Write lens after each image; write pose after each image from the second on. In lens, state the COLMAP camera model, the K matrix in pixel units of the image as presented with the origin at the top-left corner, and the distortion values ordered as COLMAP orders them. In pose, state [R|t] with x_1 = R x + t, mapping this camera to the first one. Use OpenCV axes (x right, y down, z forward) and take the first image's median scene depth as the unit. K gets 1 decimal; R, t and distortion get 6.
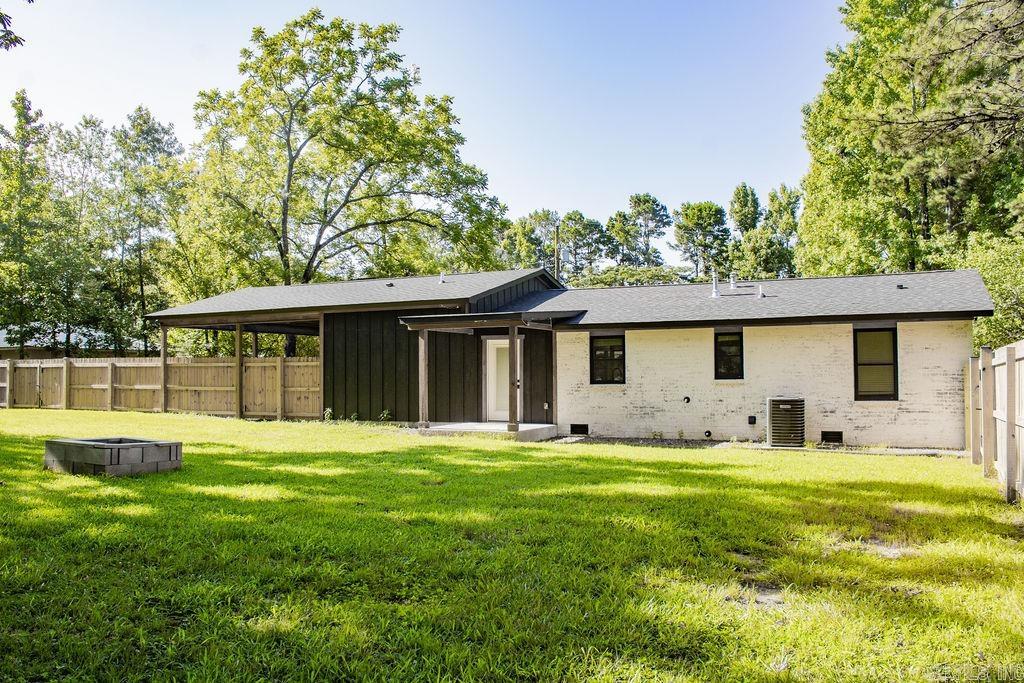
lens RADIAL K [[859.0, 0, 513.6], [0, 859.0, 335.8], [0, 0, 1]] dist [-0.166915, 0.151356]
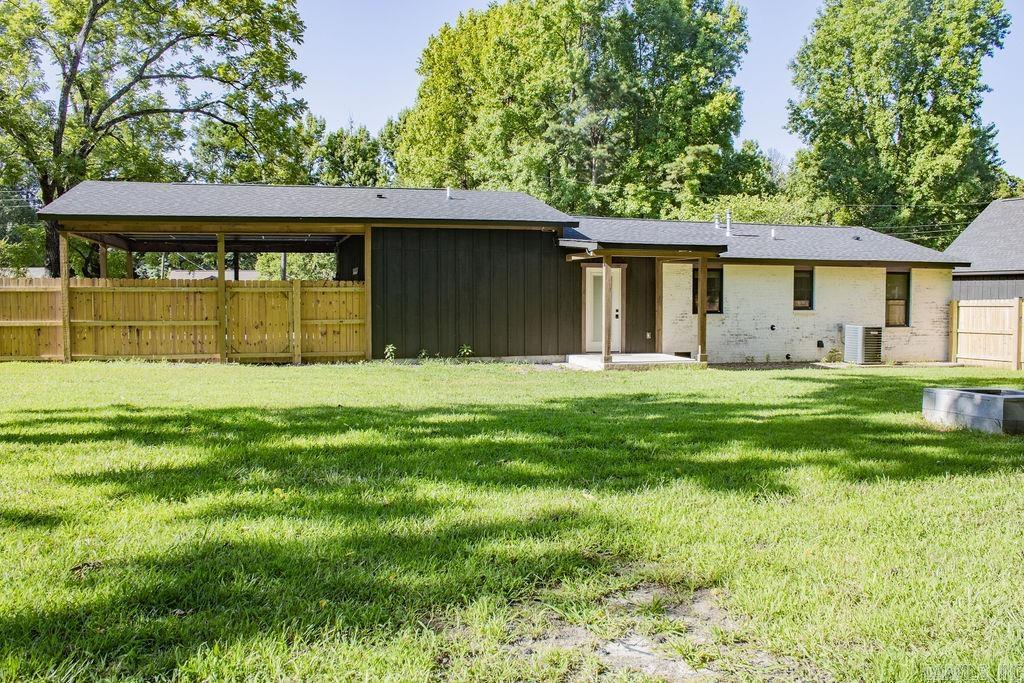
lens RADIAL K [[859.0, 0, 513.6], [0, 859.0, 335.8], [0, 0, 1]] dist [-0.166915, 0.151356]
pose [[0.756638, -0.019340, 0.653548, -0.726035], [-0.033772, 0.997072, 0.068605, 0.017738], [-0.652962, -0.073981, 0.753769, 0.334423]]
